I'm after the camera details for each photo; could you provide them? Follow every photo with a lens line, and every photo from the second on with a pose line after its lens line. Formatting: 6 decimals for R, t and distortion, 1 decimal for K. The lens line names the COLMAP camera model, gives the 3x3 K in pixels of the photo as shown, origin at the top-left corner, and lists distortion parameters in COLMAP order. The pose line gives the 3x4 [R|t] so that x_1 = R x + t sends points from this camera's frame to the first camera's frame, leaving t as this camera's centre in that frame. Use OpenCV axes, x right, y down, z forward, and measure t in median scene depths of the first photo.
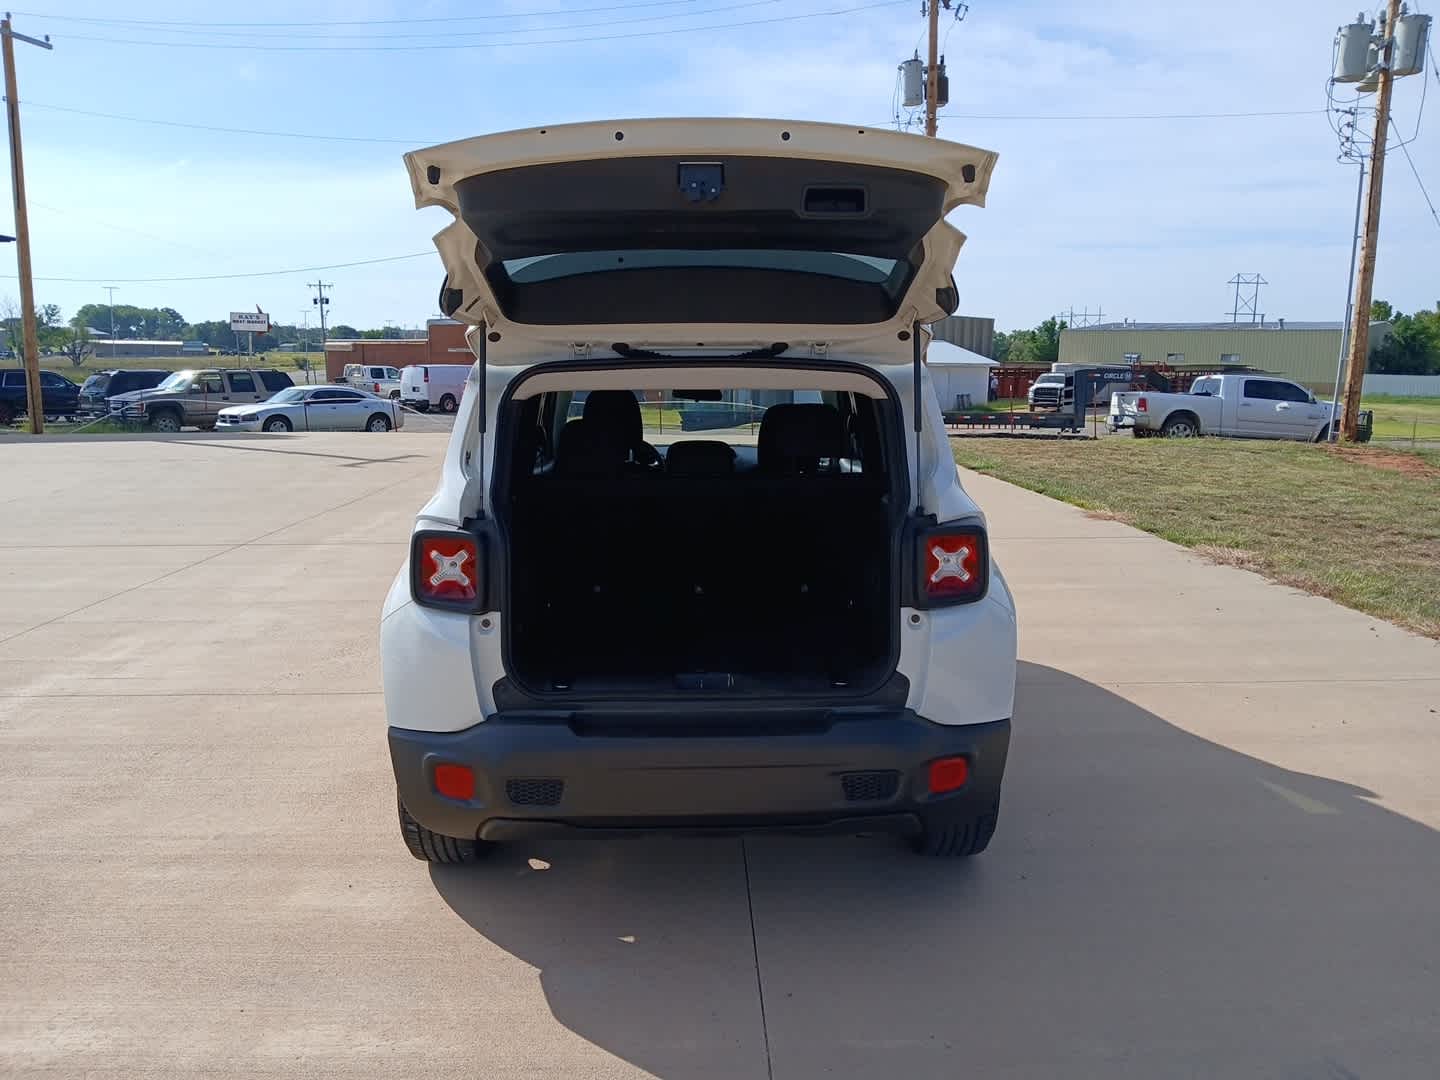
lens RADIAL K [[1126.1, 0, 716.3], [0, 1126.1, 506.0], [0, 0, 1]] dist [0.014100, -0.046498]
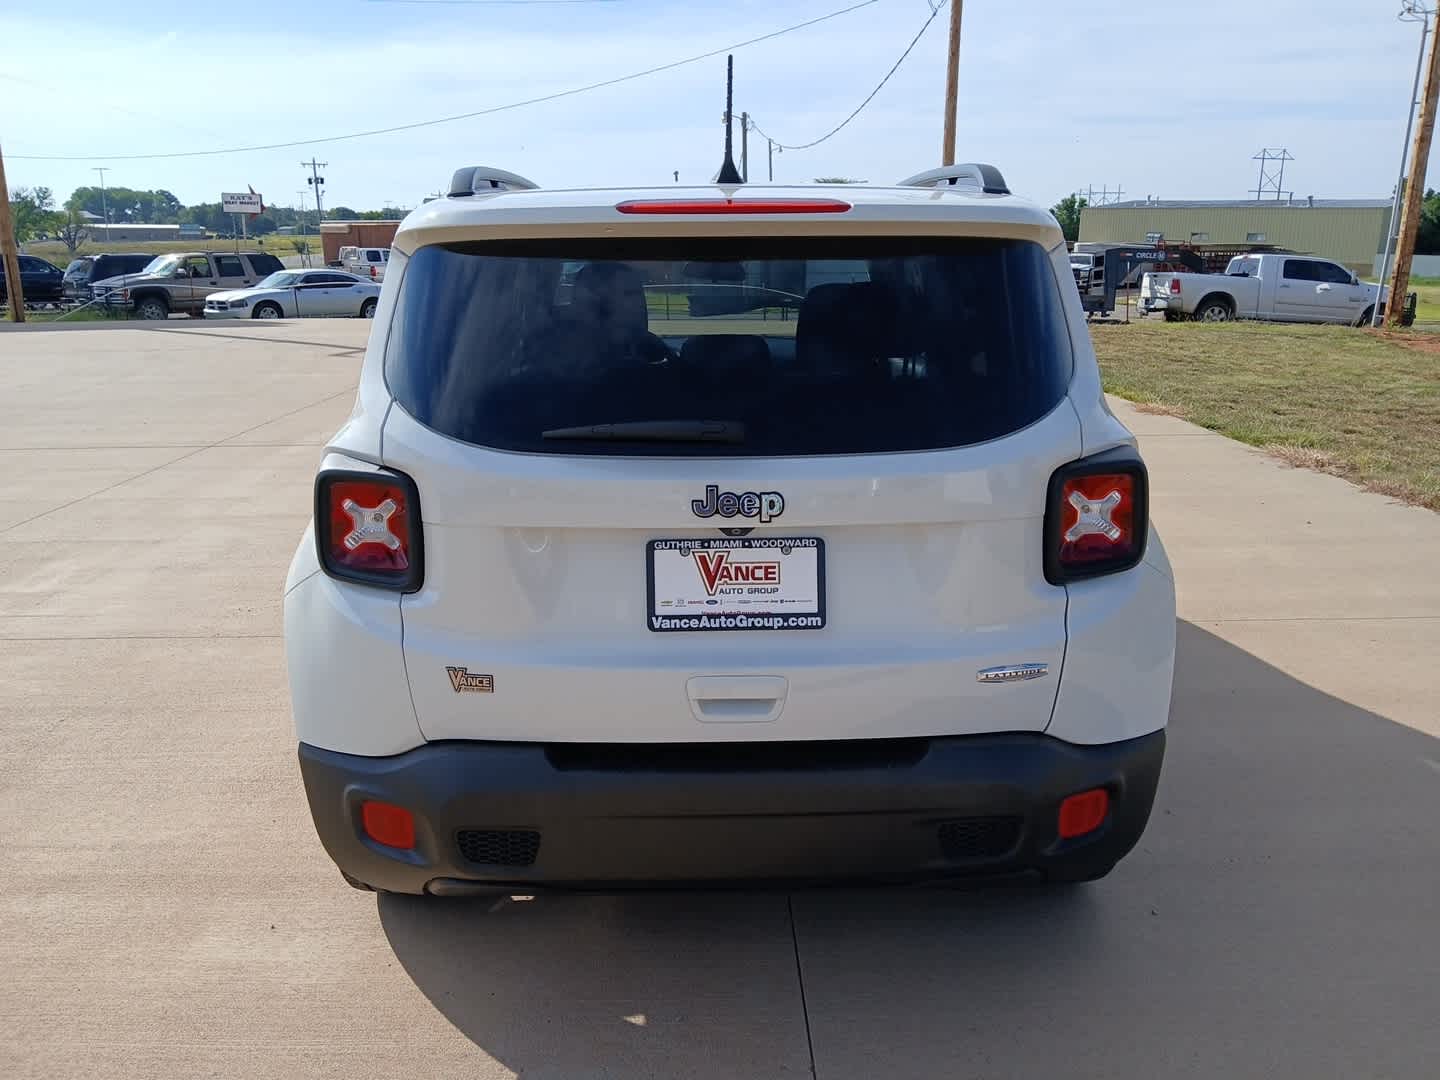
lens RADIAL K [[1126.1, 0, 724.1], [0, 1126.1, 533.0], [0, 0, 1]] dist [0.014100, -0.046498]
pose [[0.999993, -0.003430, -0.001193, -0.017079], [0.003552, 0.992308, 0.123742, -0.022303], [0.000760, -0.123746, 0.992314, 0.281693]]
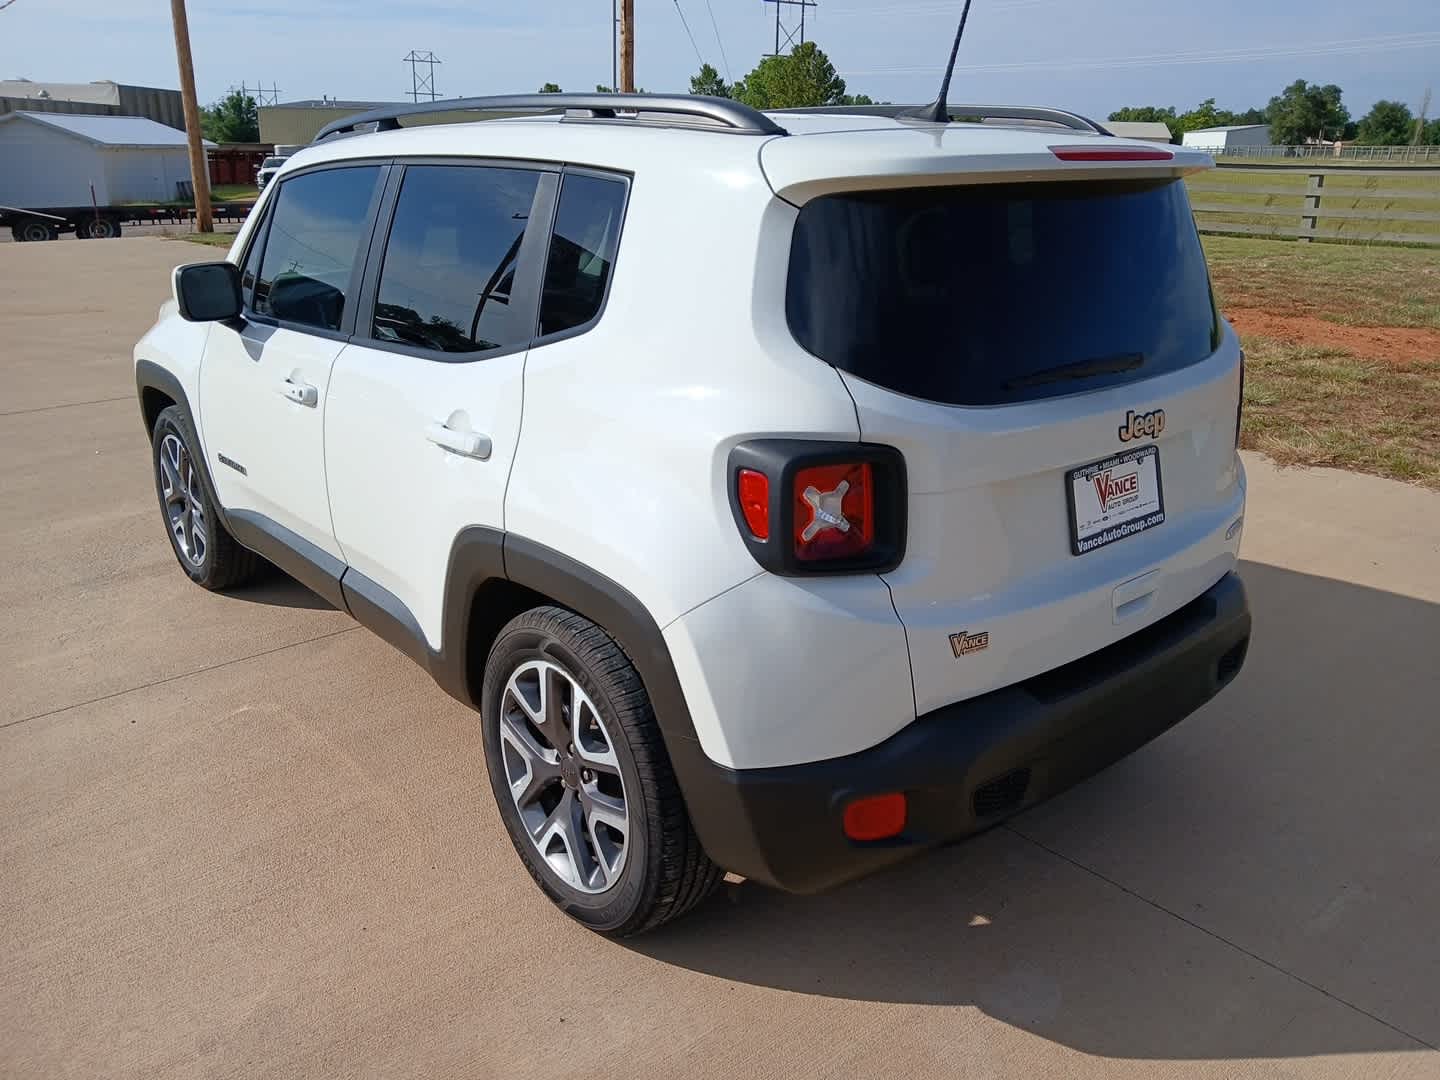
lens RADIAL K [[1126.1, 0, 708.1], [0, 1126.1, 535.5], [0, 0, 1]] dist [0.014100, -0.046498]
pose [[0.785505, -0.199937, 0.585668, -0.591714], [0.074776, 0.970103, 0.230886, -0.071537], [-0.614321, -0.137568, 0.776972, 0.497797]]
